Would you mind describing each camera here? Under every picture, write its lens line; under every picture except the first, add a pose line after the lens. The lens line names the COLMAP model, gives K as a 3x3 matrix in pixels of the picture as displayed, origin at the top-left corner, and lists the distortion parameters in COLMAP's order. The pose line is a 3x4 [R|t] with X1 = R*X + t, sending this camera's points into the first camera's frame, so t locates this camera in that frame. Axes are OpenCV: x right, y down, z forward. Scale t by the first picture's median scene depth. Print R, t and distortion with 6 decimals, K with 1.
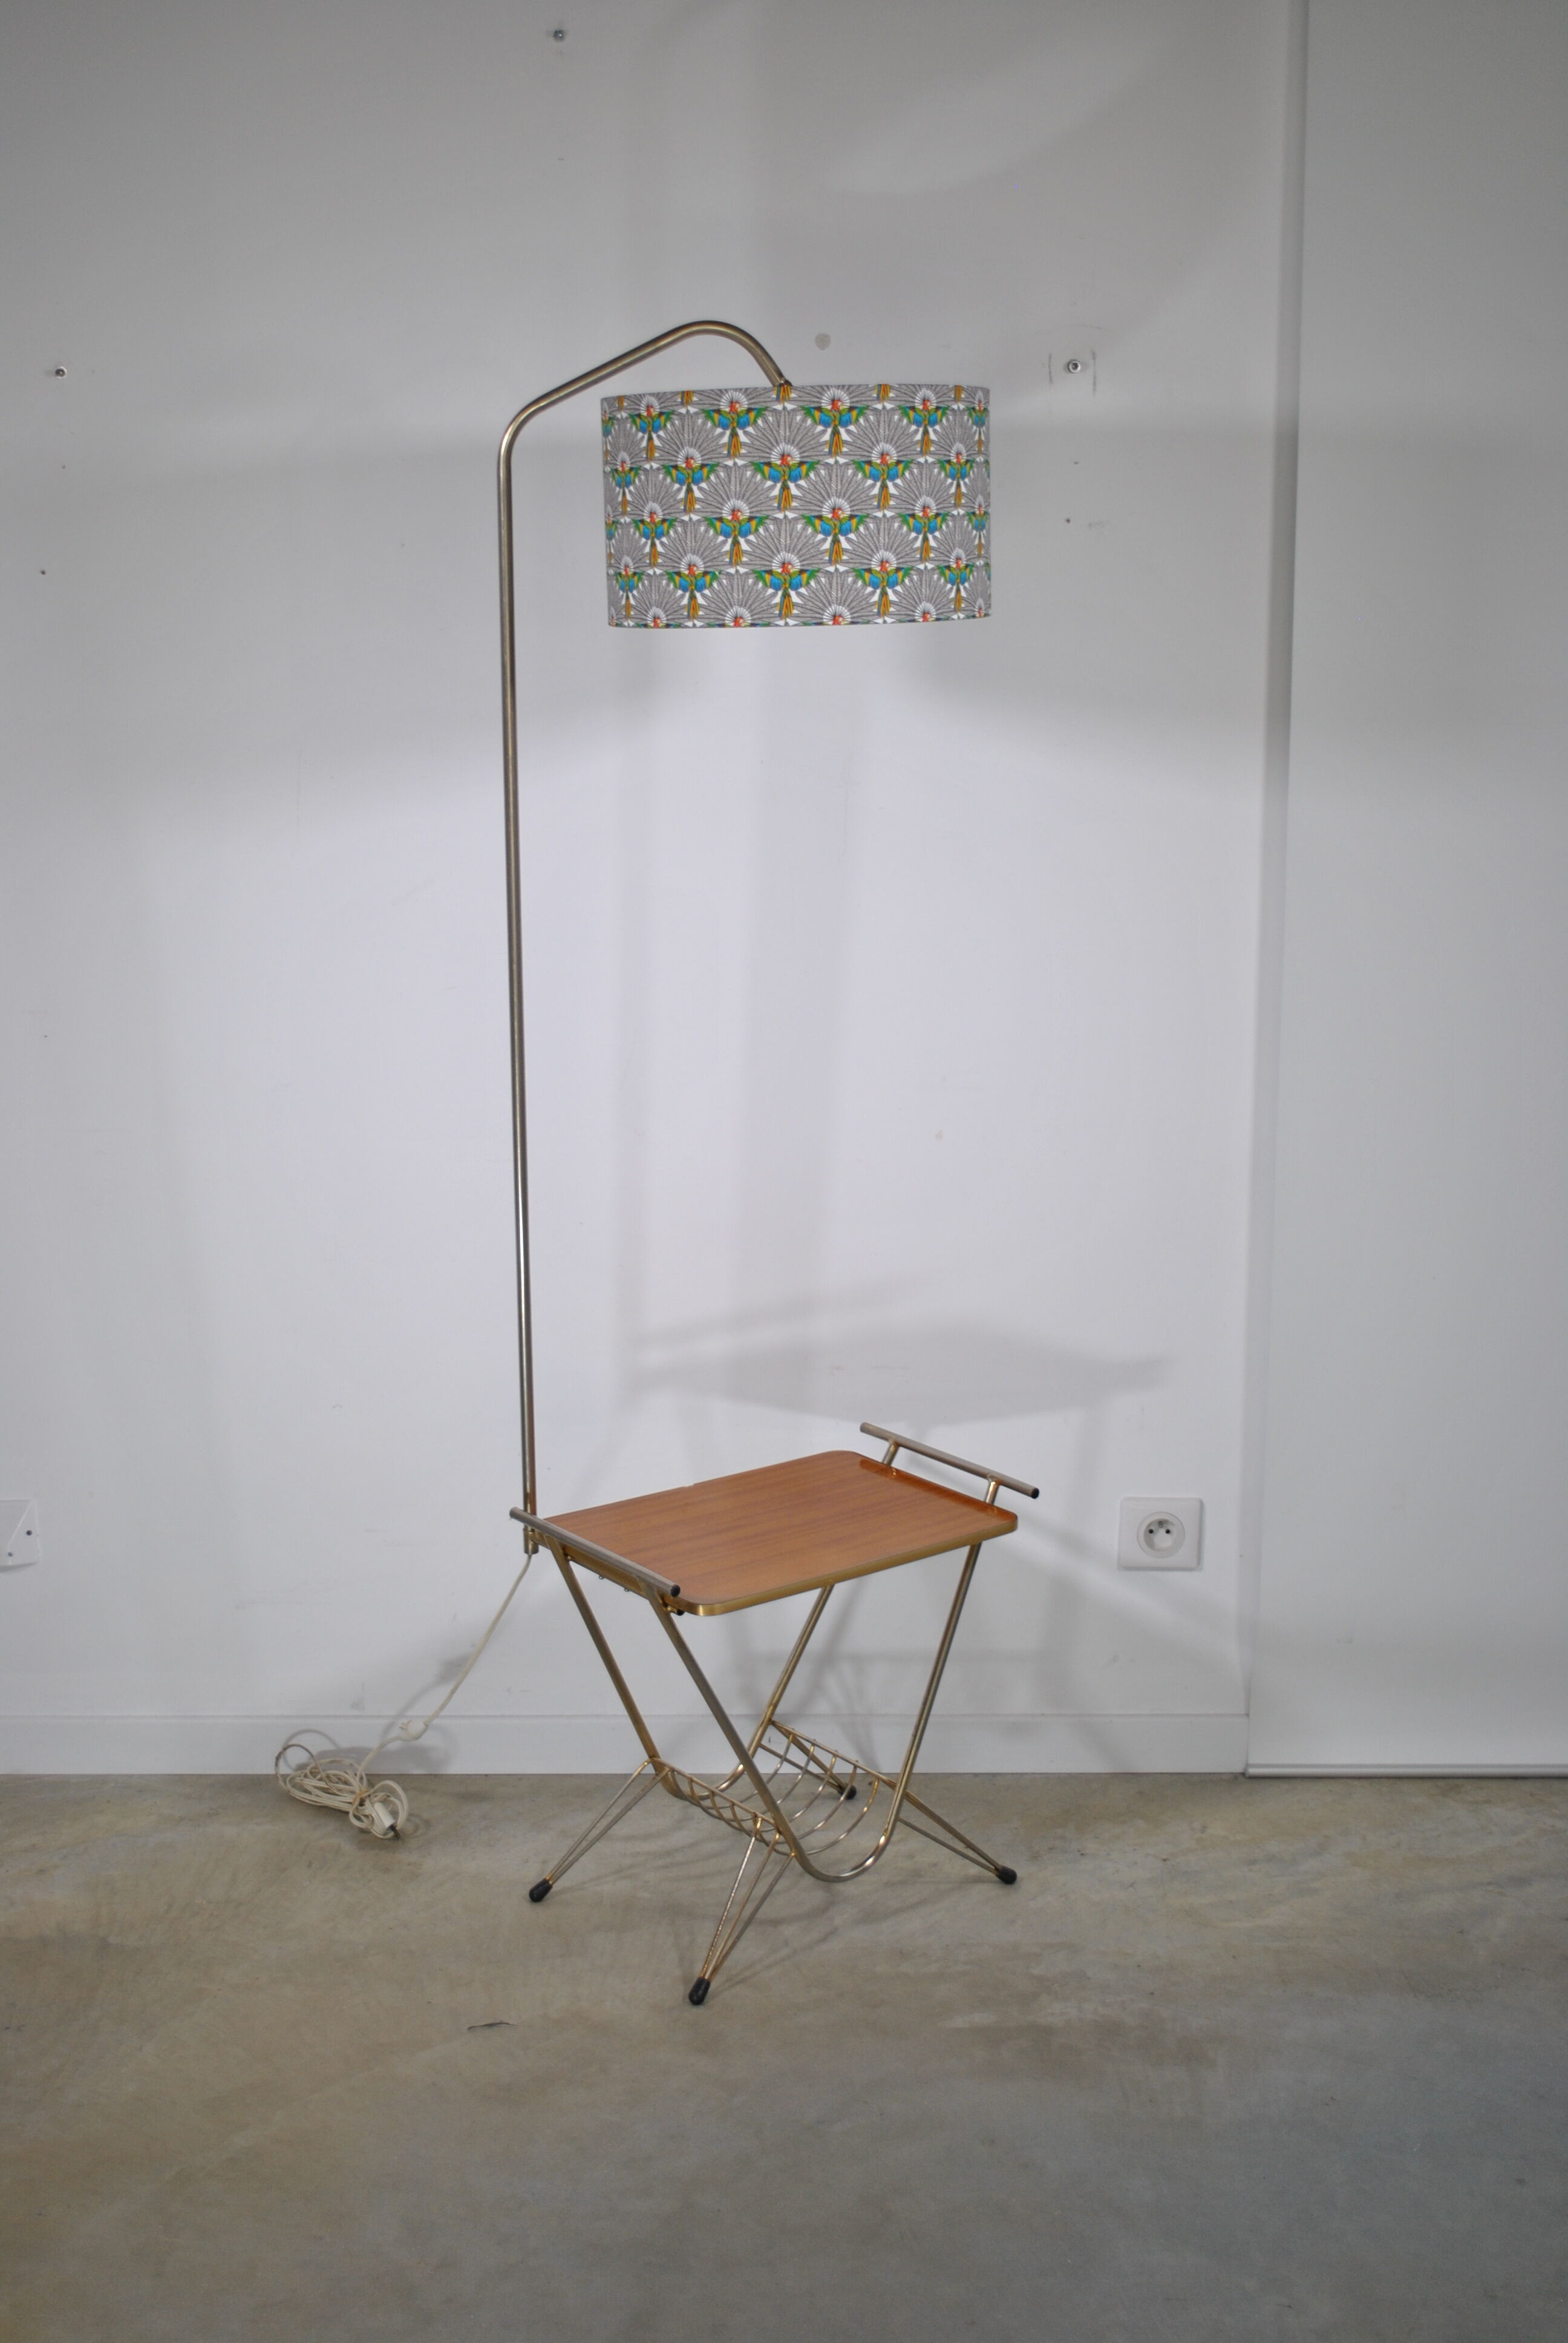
lens RADIAL K [[2817.3, 0, 770.7], [0, 2817.3, 1201.6], [0, 0, 1]] dist [-0.039759, 0.000000]
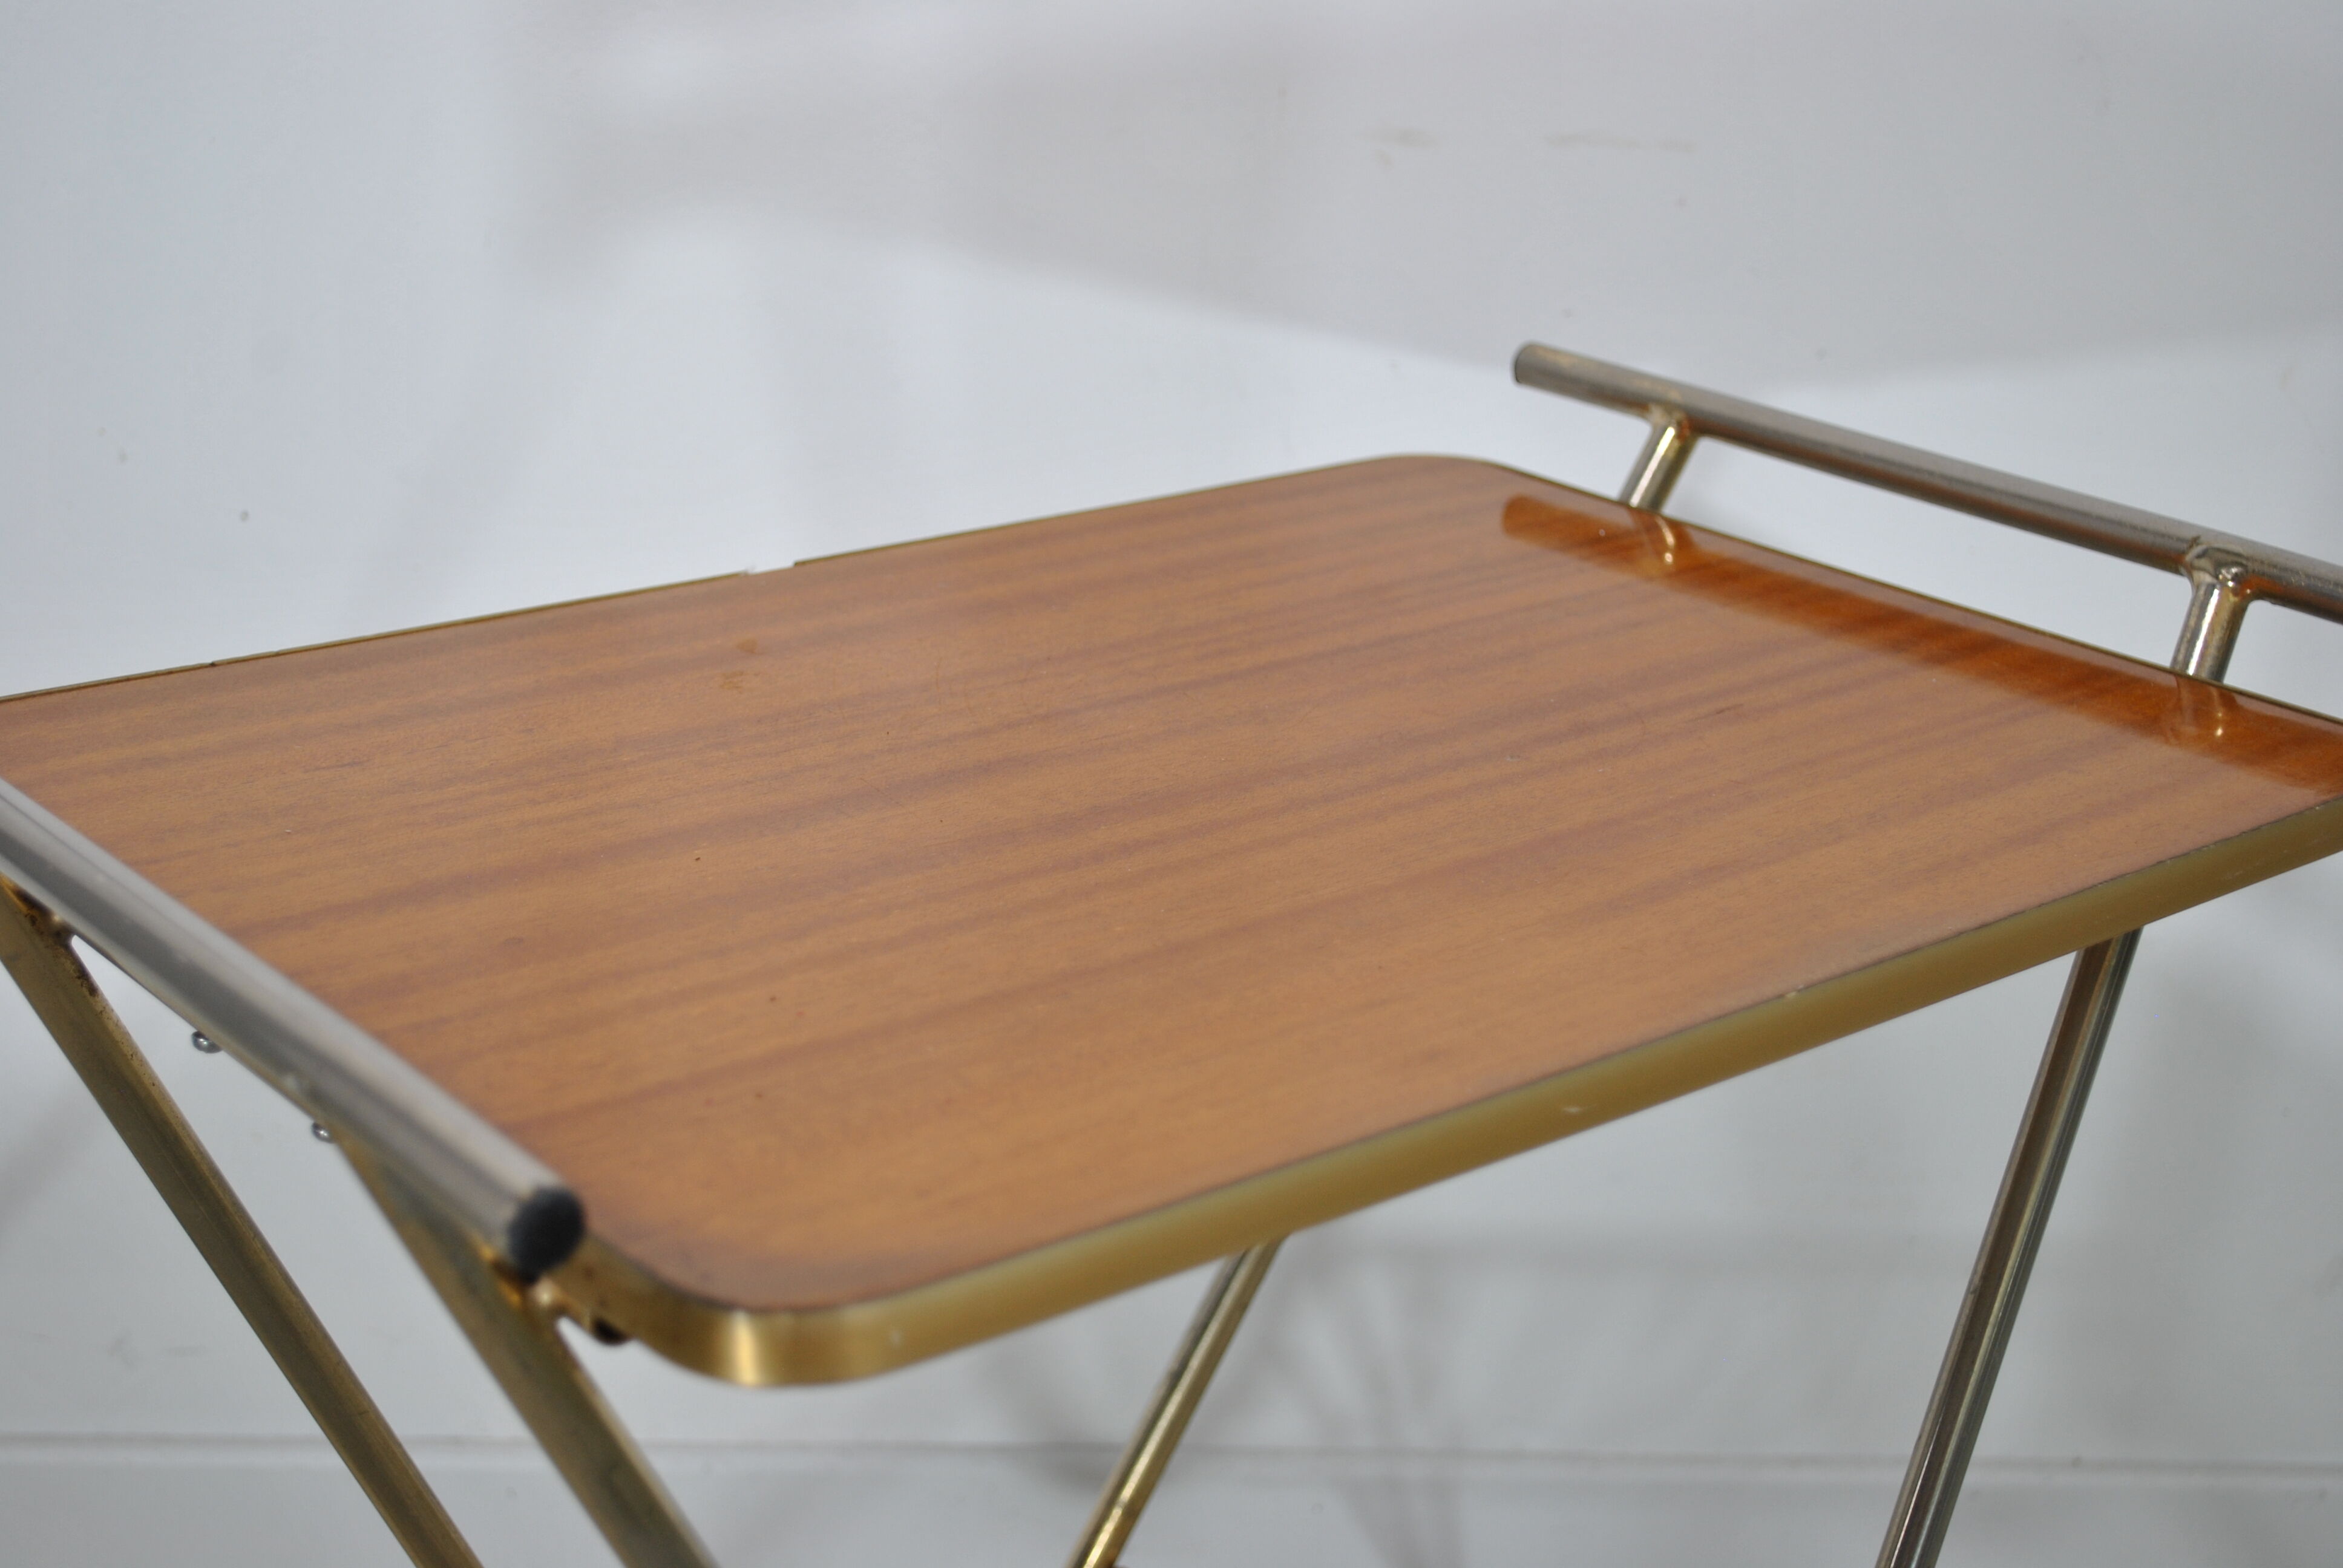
lens RADIAL K [[3439.4, 0, 1167.8], [0, 3439.4, 680.8], [0, 0, 1]] dist [-0.016271, 0.000000]
pose [[0.998635, 0.024922, 0.045903, -0.010905], [-0.029160, 0.995135, 0.094105, 0.084802], [-0.043334, -0.095315, 0.994504, 0.746557]]
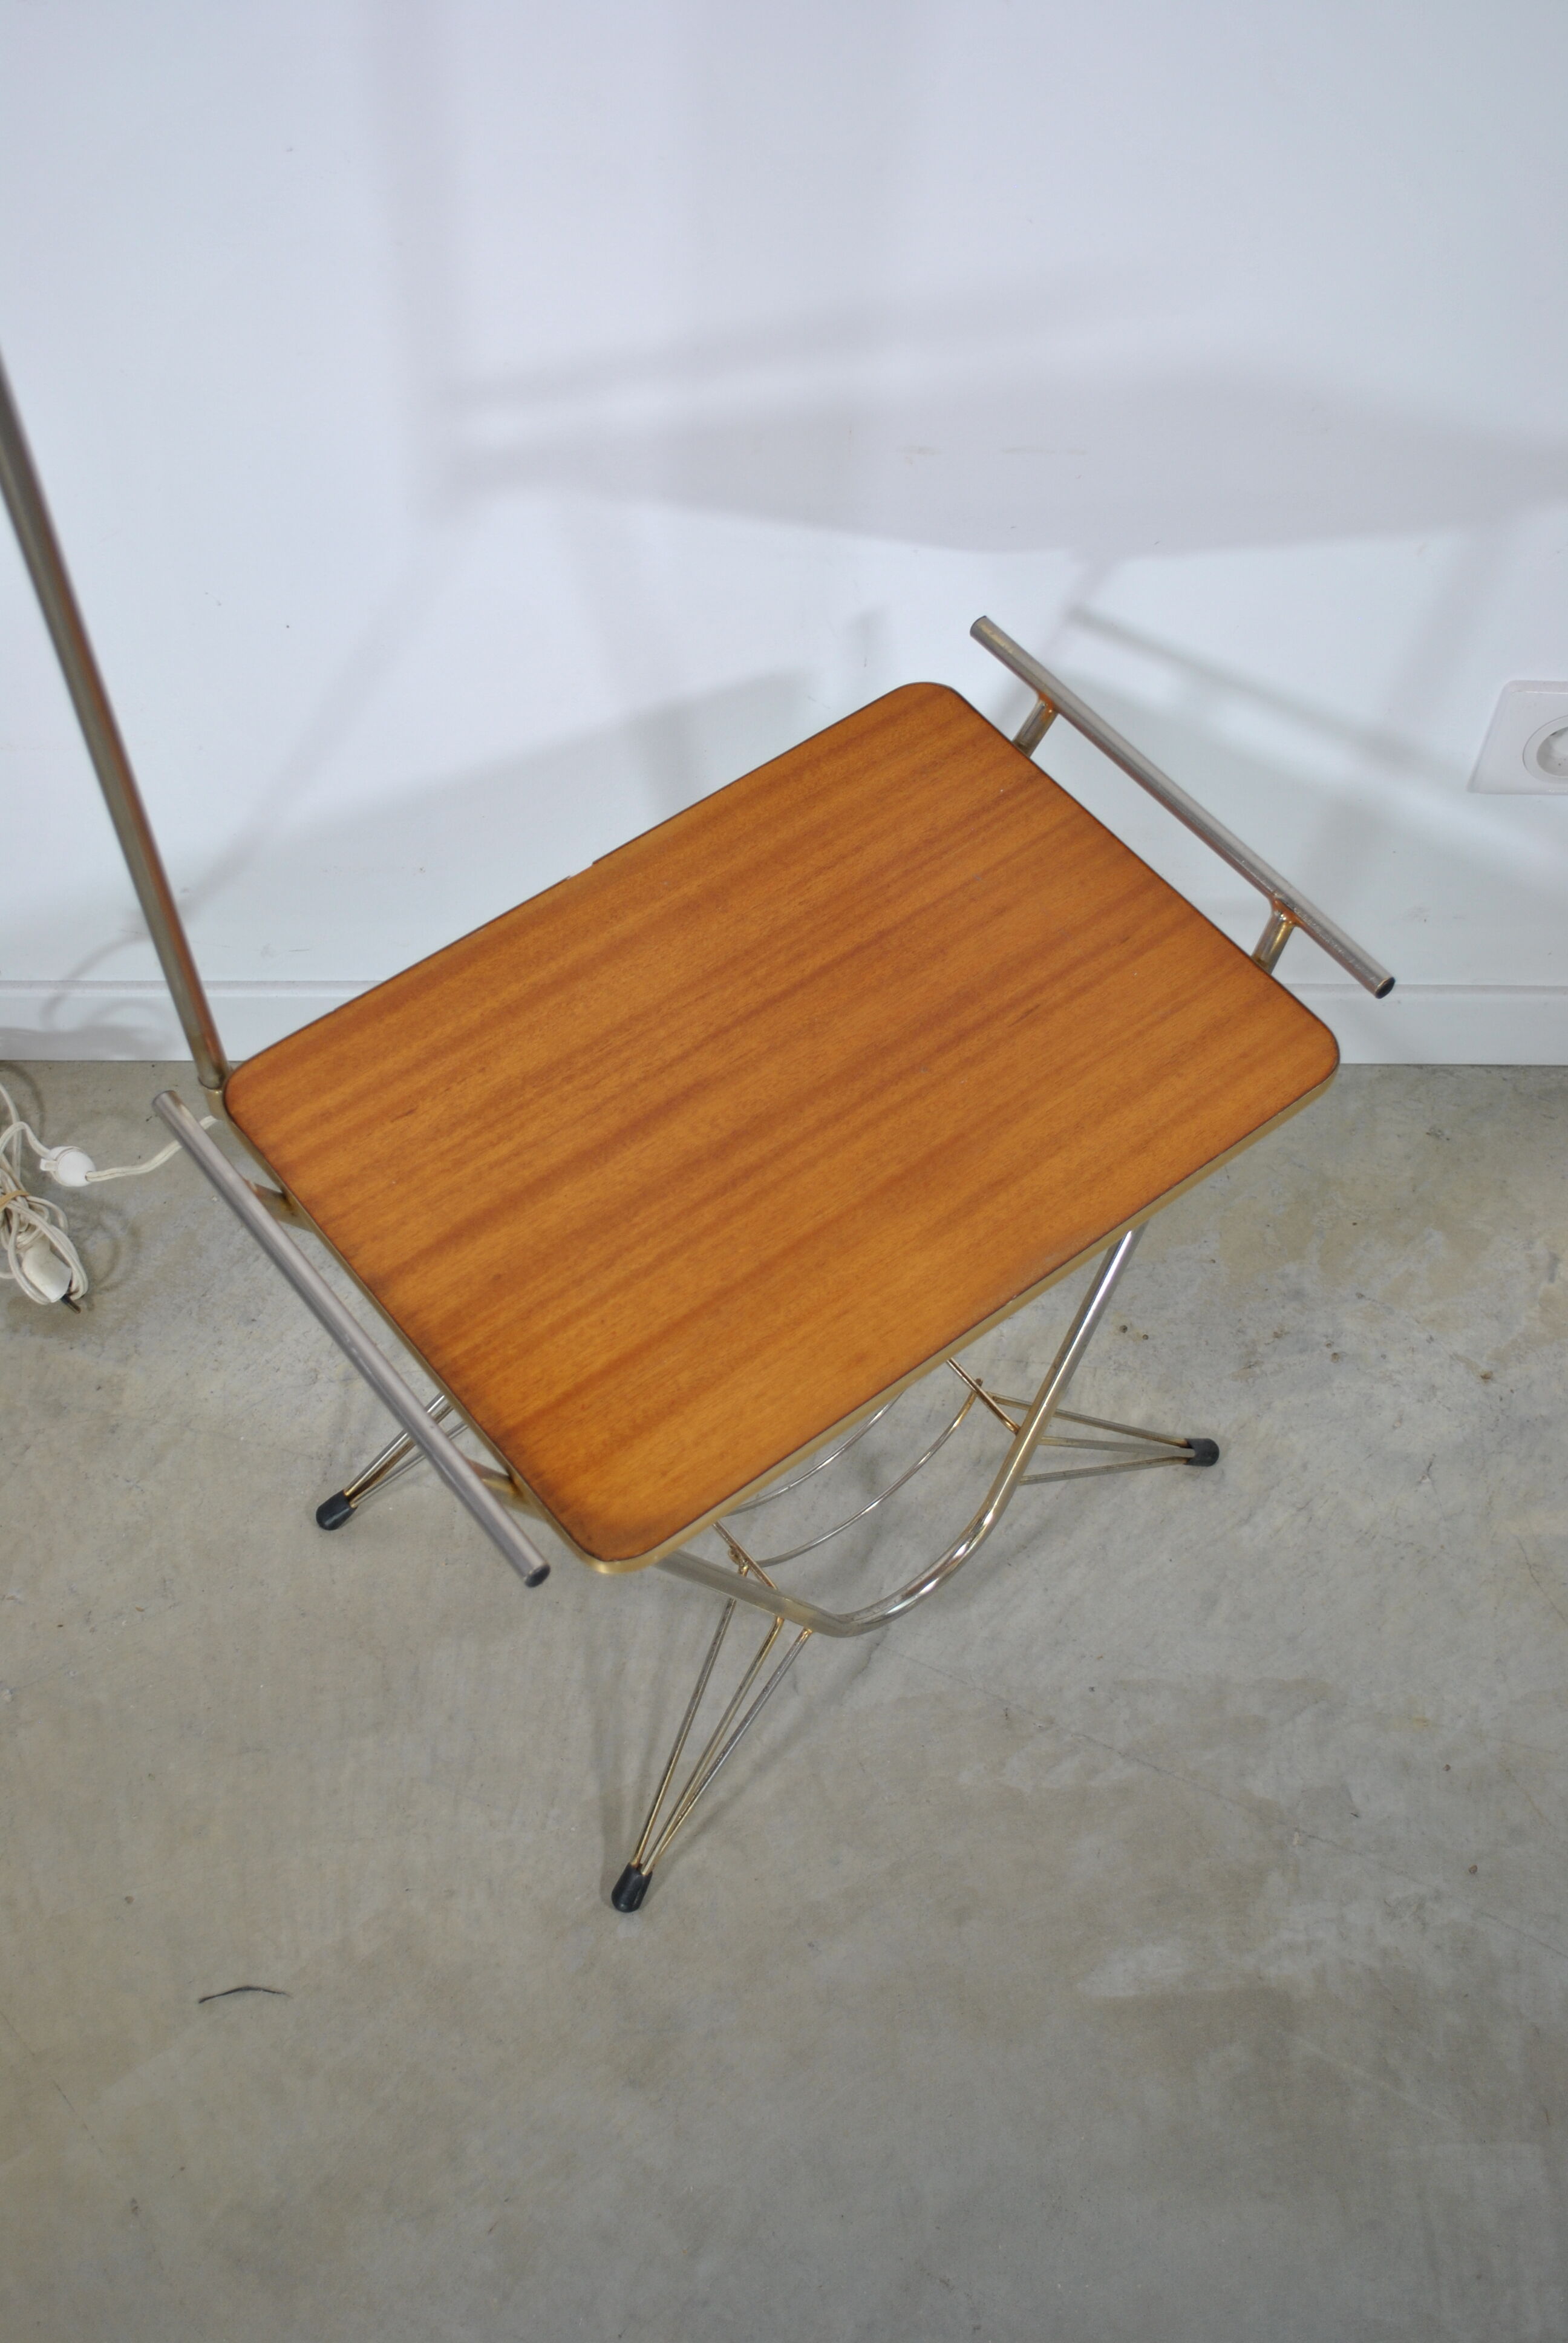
lens RADIAL K [[2652.2, 0, 778.1], [0, 2652.2, 1089.5], [0, 0, 1]] dist [-0.048000, 0.000000]
pose [[0.999943, 0.000606, 0.010676, -0.002887], [-0.007647, 0.738419, 0.674299, -0.156834], [-0.007475, -0.674342, 0.738381, 0.680591]]
